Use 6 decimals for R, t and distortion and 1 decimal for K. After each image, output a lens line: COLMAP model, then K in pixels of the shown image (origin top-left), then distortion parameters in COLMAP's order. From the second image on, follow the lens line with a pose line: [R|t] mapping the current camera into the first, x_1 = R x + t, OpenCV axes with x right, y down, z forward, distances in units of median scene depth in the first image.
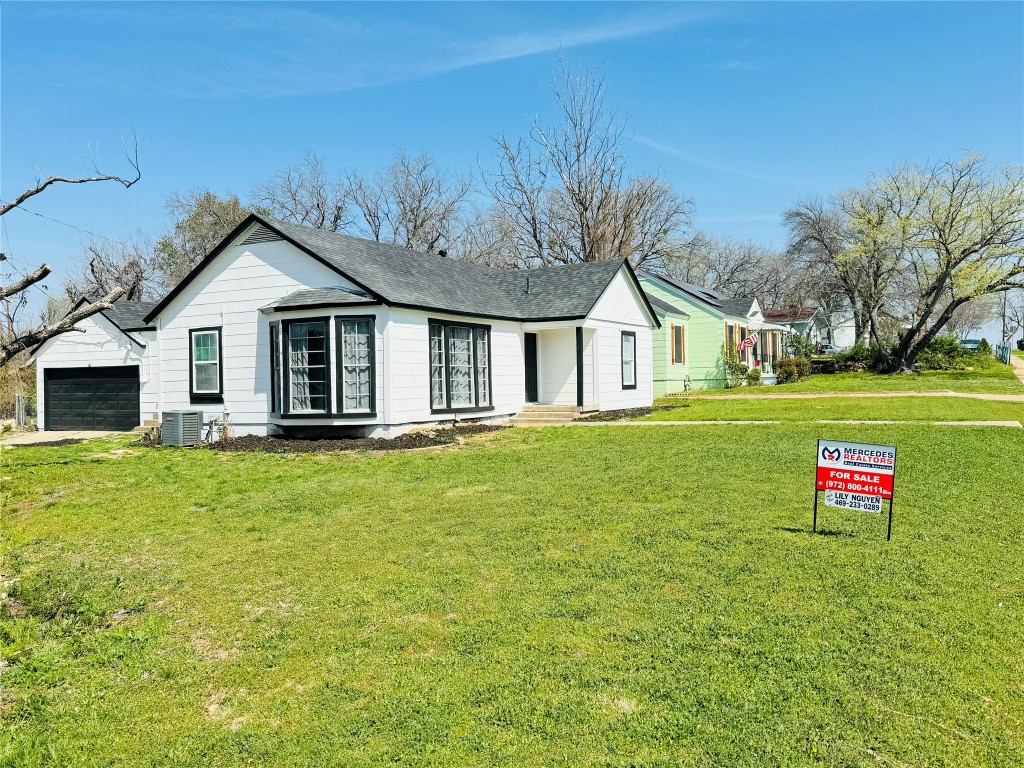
lens RADIAL K [[842.6, 0, 512.0], [0, 842.6, 384.0], [0, 0, 1]] dist [0.130744, -0.227092]
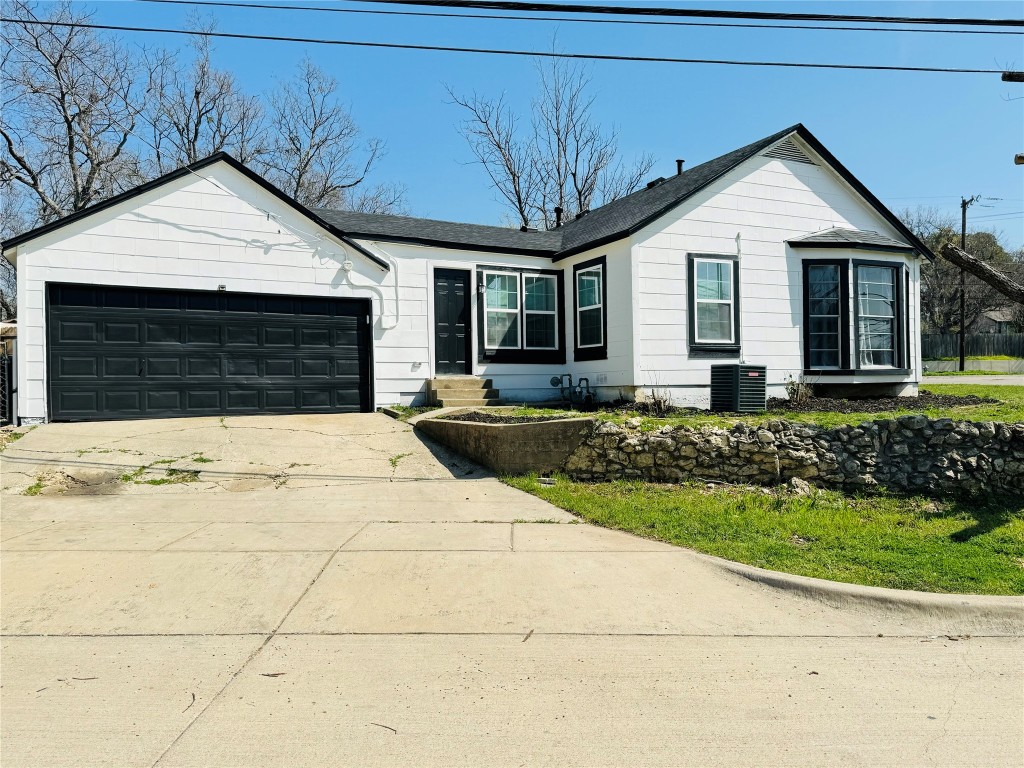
lens RADIAL K [[751.7, 0, 512.0], [0, 751.7, 384.0], [0, 0, 1]] dist [0.039944, -0.001283]
pose [[0.563097, 0.014686, 0.826261, -0.980278], [0.002815, 0.999802, -0.019690, 0.057250], [-0.826386, 0.013413, 0.562944, 0.772802]]
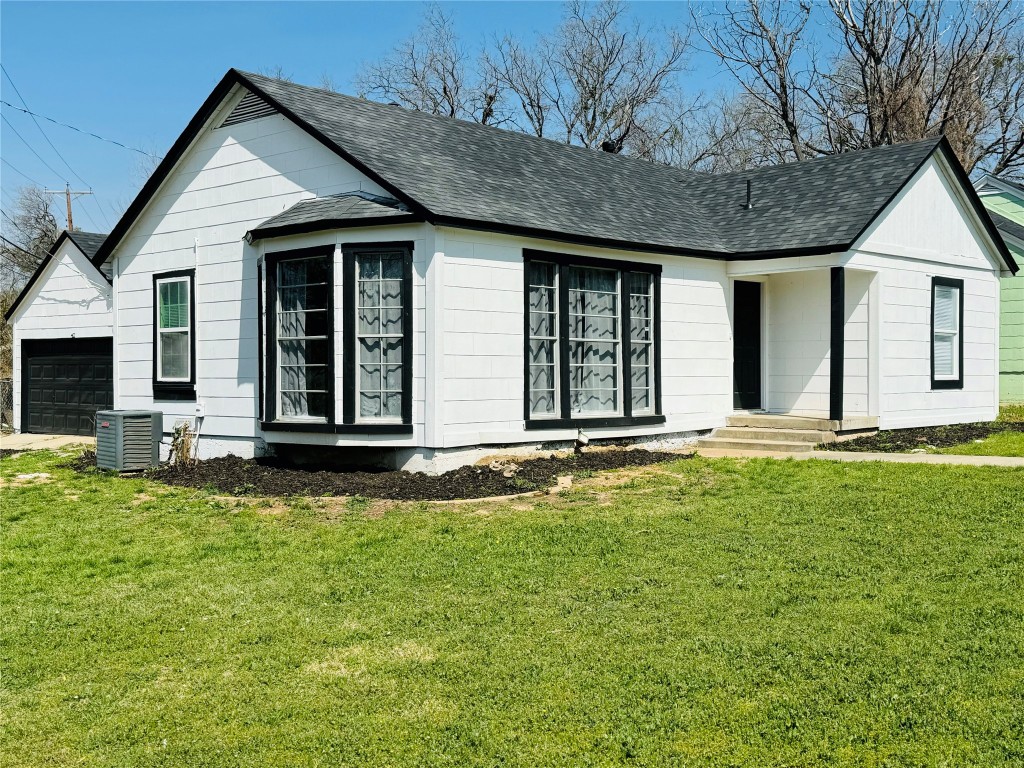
lens RADIAL K [[1158.7, 0, 512.0], [0, 1158.7, 384.0], [0, 0, 1]] dist [0.187350, -0.385548]
pose [[0.968458, 0.018430, -0.248495, 0.071225], [-0.015778, 0.999795, 0.012657, -0.001934], [0.248677, -0.008337, 0.968550, 0.266117]]
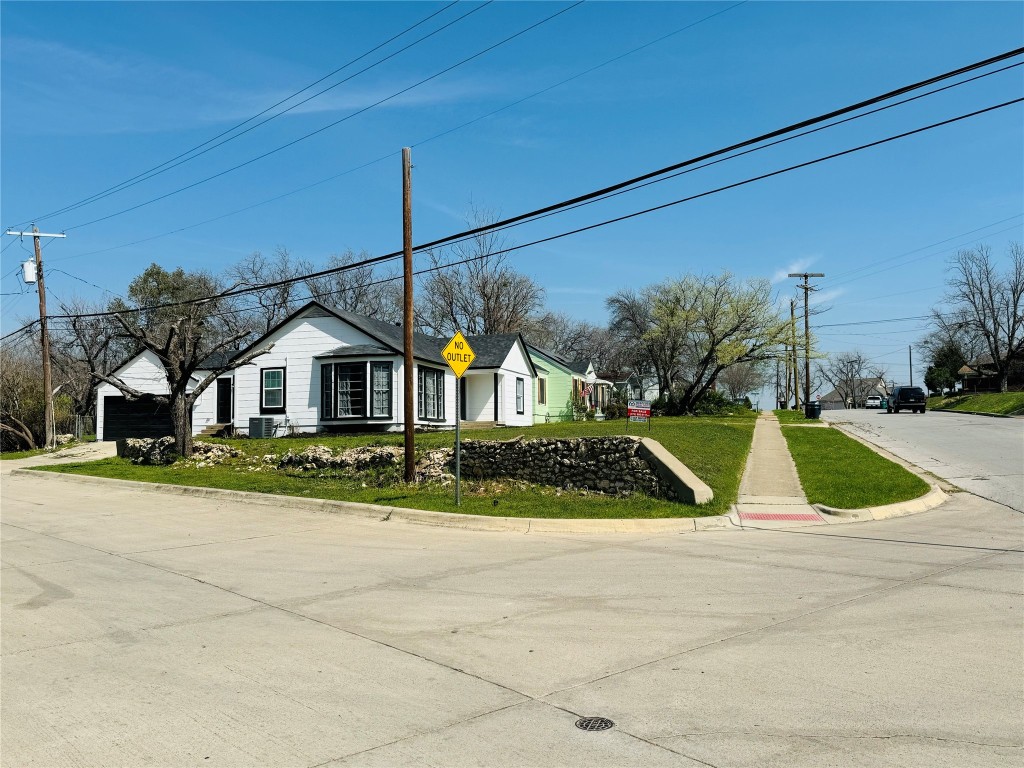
lens RADIAL K [[842.6, 0, 512.0], [0, 842.6, 384.0], [0, 0, 1]] dist [0.130744, -0.227092]
pose [[0.979771, 0.021918, 0.198919, -0.232824], [-0.006814, 0.997062, -0.076299, 0.085275], [-0.200007, 0.073400, 0.977041, -0.663641]]
